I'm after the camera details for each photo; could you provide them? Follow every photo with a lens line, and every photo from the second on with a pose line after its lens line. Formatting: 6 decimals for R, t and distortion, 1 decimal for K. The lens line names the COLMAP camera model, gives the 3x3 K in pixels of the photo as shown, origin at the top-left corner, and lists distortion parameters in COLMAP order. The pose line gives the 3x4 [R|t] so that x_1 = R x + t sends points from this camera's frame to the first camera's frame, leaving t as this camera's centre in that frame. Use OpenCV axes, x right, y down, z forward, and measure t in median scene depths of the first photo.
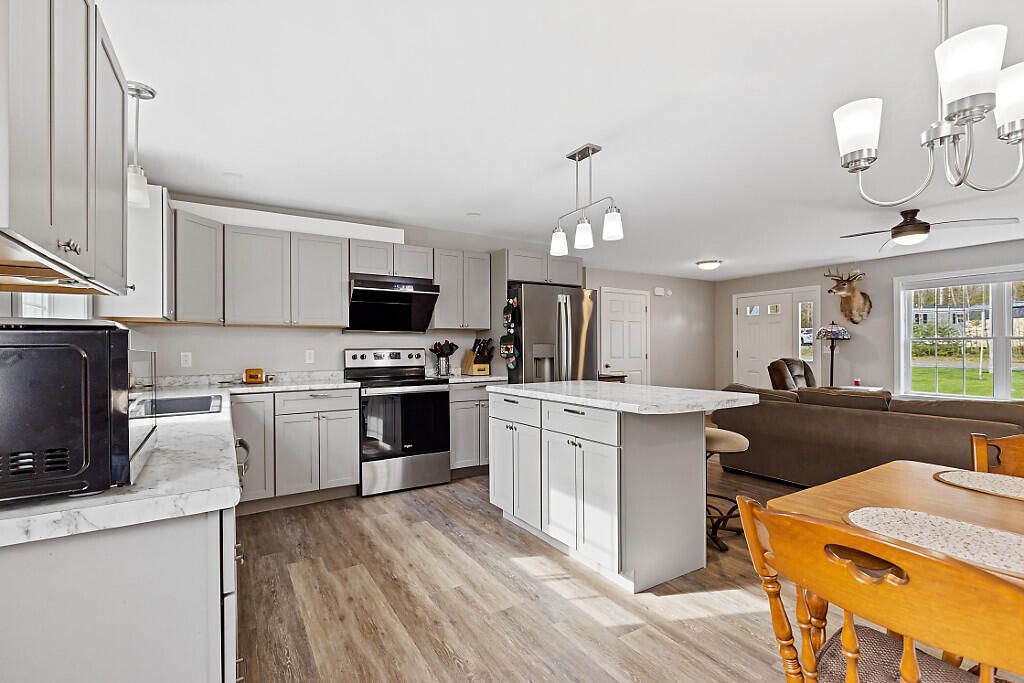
lens RADIAL K [[468.6, 0, 503.0], [0, 468.6, 346.4], [0, 0, 1]] dist [-0.000194, -0.001050]
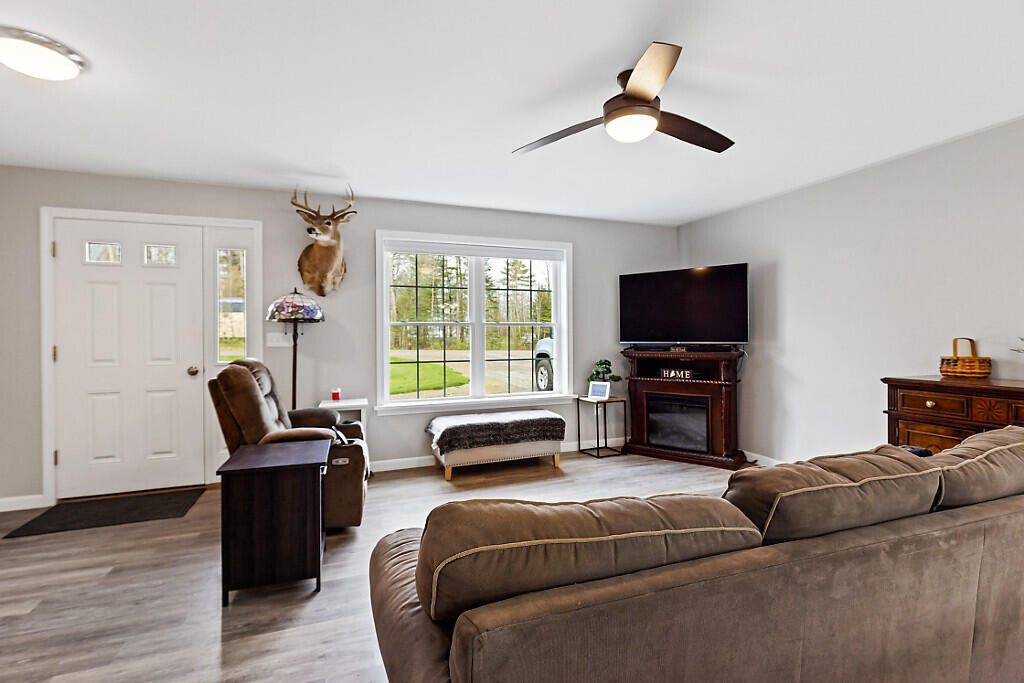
lens RADIAL K [[469.5, 0, 506.8], [0, 469.5, 334.4], [0, 0, 1]] dist [-0.001144, -0.000473]
pose [[0.187042, 0.003410, 0.982346, 0.426443], [0.000744, 0.999993, -0.003613, 0.006001], [-0.982352, 0.001406, 0.187038, 1.349806]]
